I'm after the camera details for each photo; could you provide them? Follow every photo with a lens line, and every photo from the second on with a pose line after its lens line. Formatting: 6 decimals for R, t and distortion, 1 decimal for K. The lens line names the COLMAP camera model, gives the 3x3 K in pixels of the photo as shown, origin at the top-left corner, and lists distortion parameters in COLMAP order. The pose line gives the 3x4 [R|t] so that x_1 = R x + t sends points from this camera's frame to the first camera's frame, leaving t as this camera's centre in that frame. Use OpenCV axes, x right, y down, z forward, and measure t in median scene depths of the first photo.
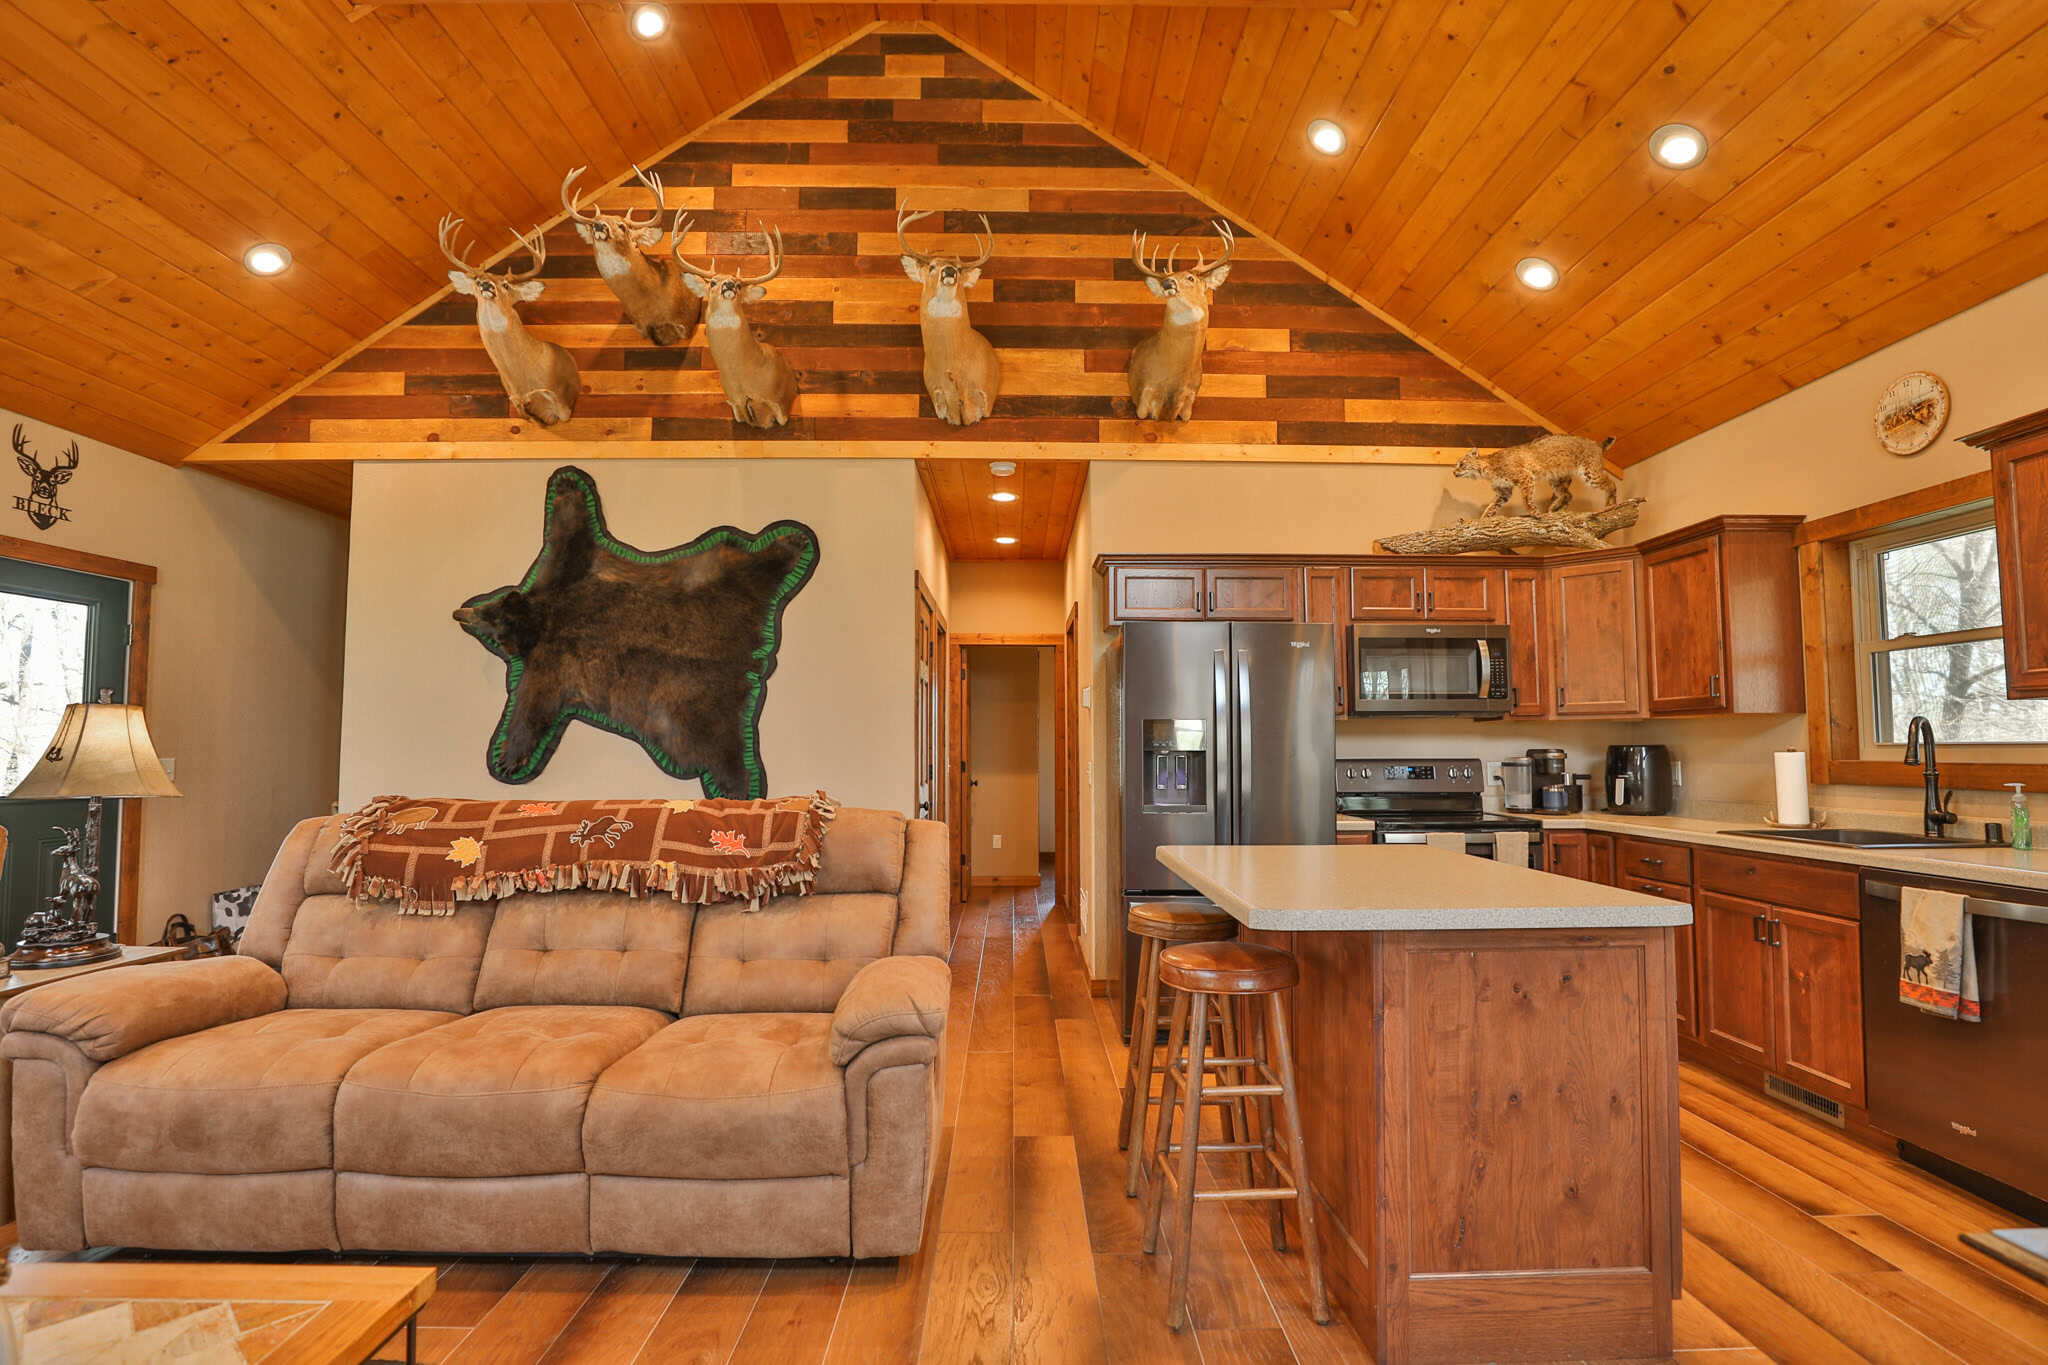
lens RADIAL K [[984.6, 0, 1030.0], [0, 984.6, 692.1], [0, 0, 1]] dist [-0.044250, 0.011718]
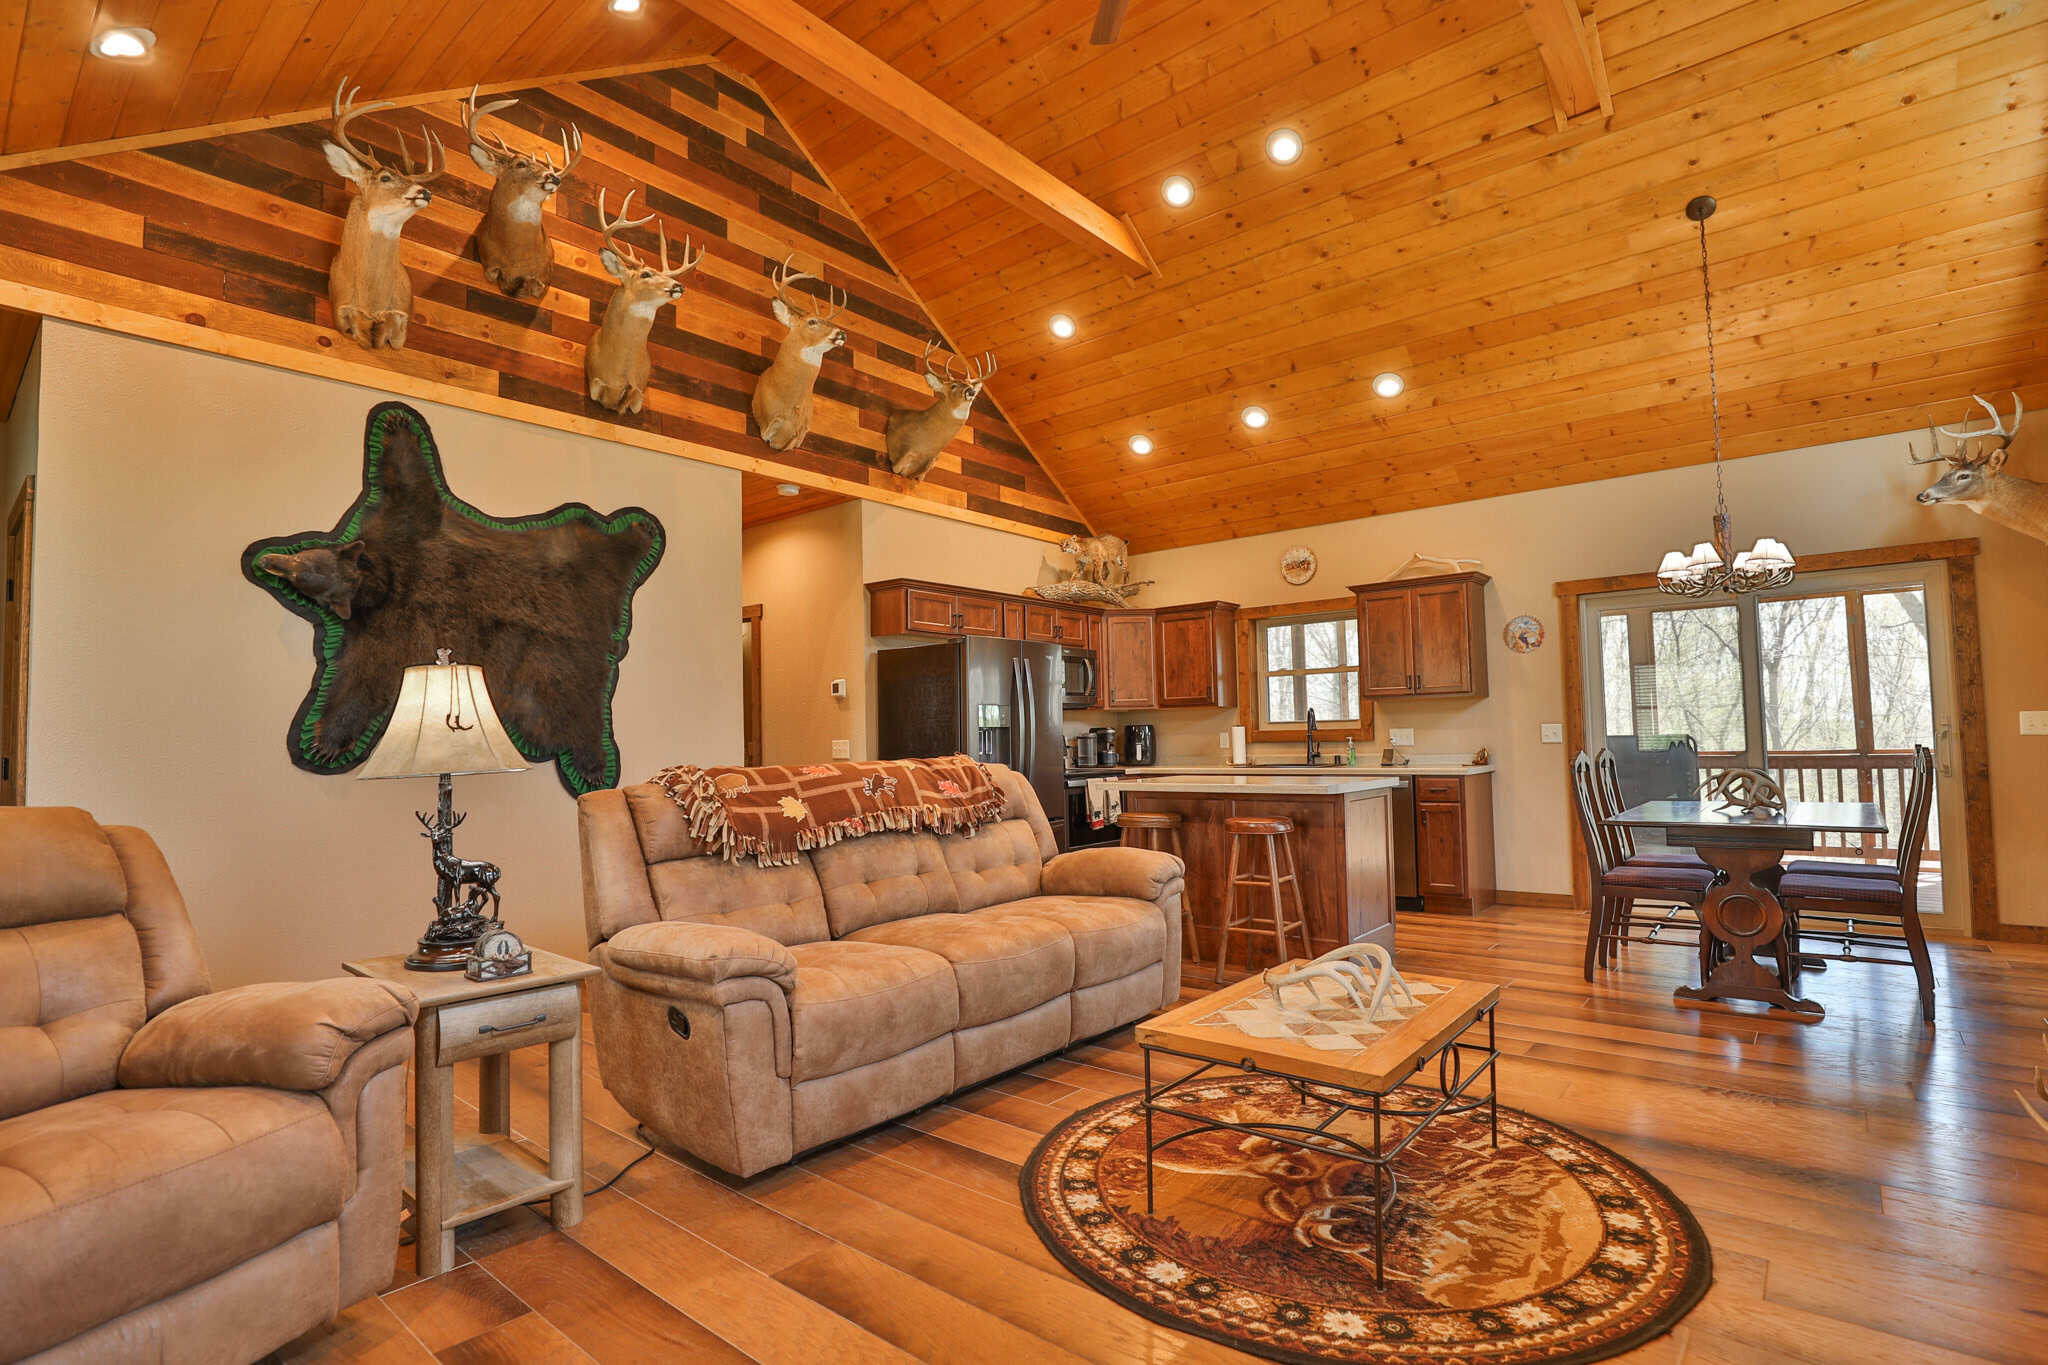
lens RADIAL K [[984.6, 0, 1031.3], [0, 984.6, 692.8], [0, 0, 1]] dist [-0.044250, 0.011718]
pose [[0.653340, 0.024083, 0.756682, -0.789204], [-0.025403, 0.999628, -0.009881, 0.019455], [-0.756638, -0.012767, 0.653709, 0.018183]]
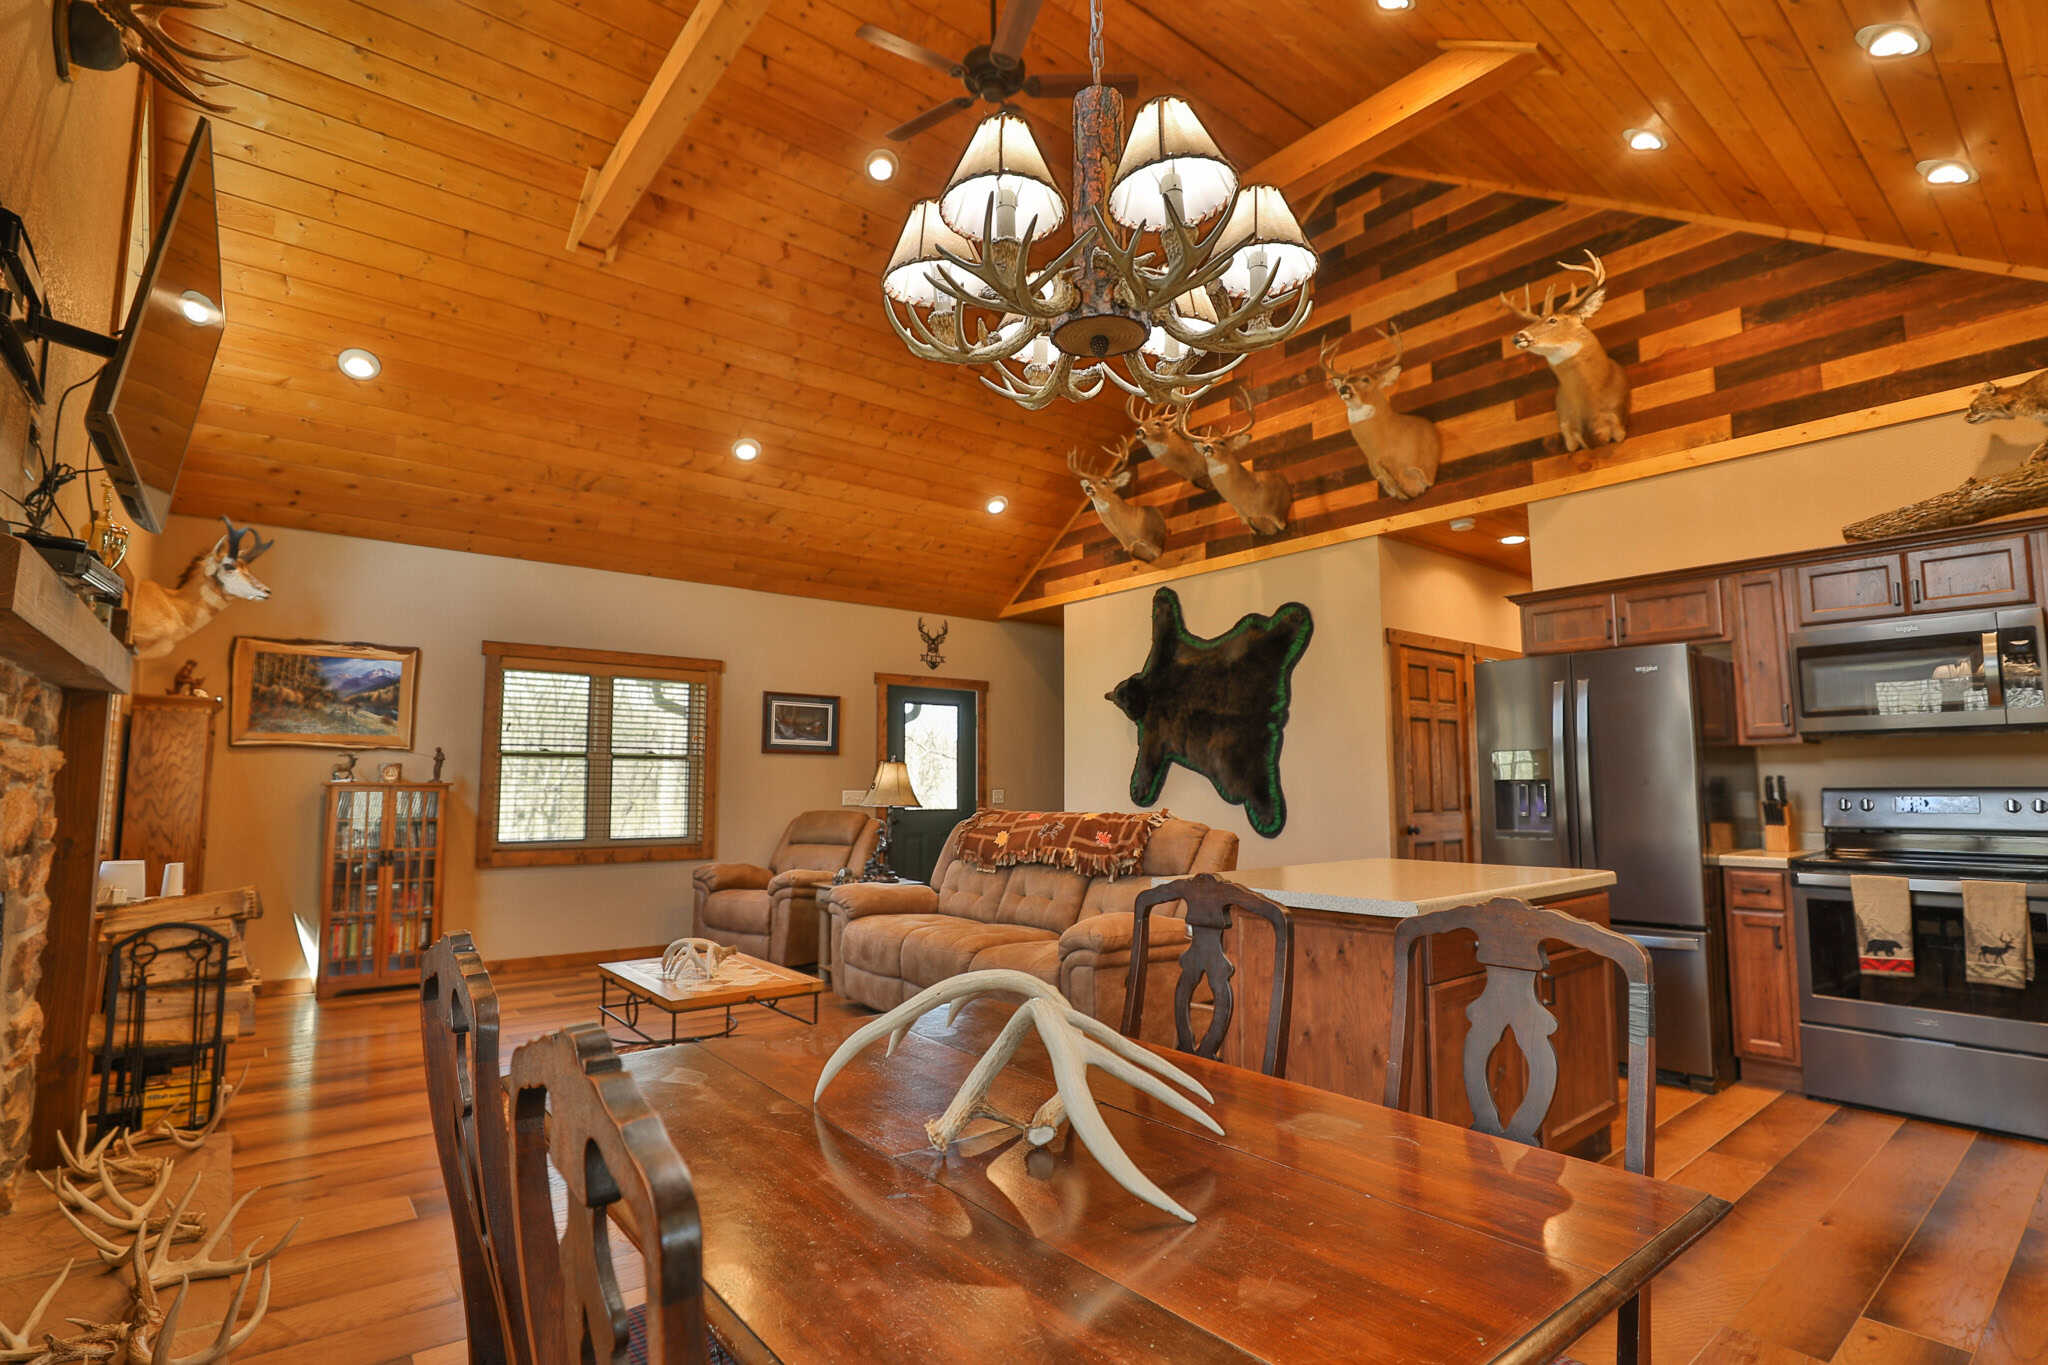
lens RADIAL K [[984.6, 0, 1031.1], [0, 984.6, 691.3], [0, 0, 1]] dist [-0.044250, 0.011718]
pose [[0.617420, -0.077792, -0.782777, 0.568240], [0.048641, 0.996969, -0.060712, 0.001759], [0.785128, -0.000590, 0.619333, -0.062516]]
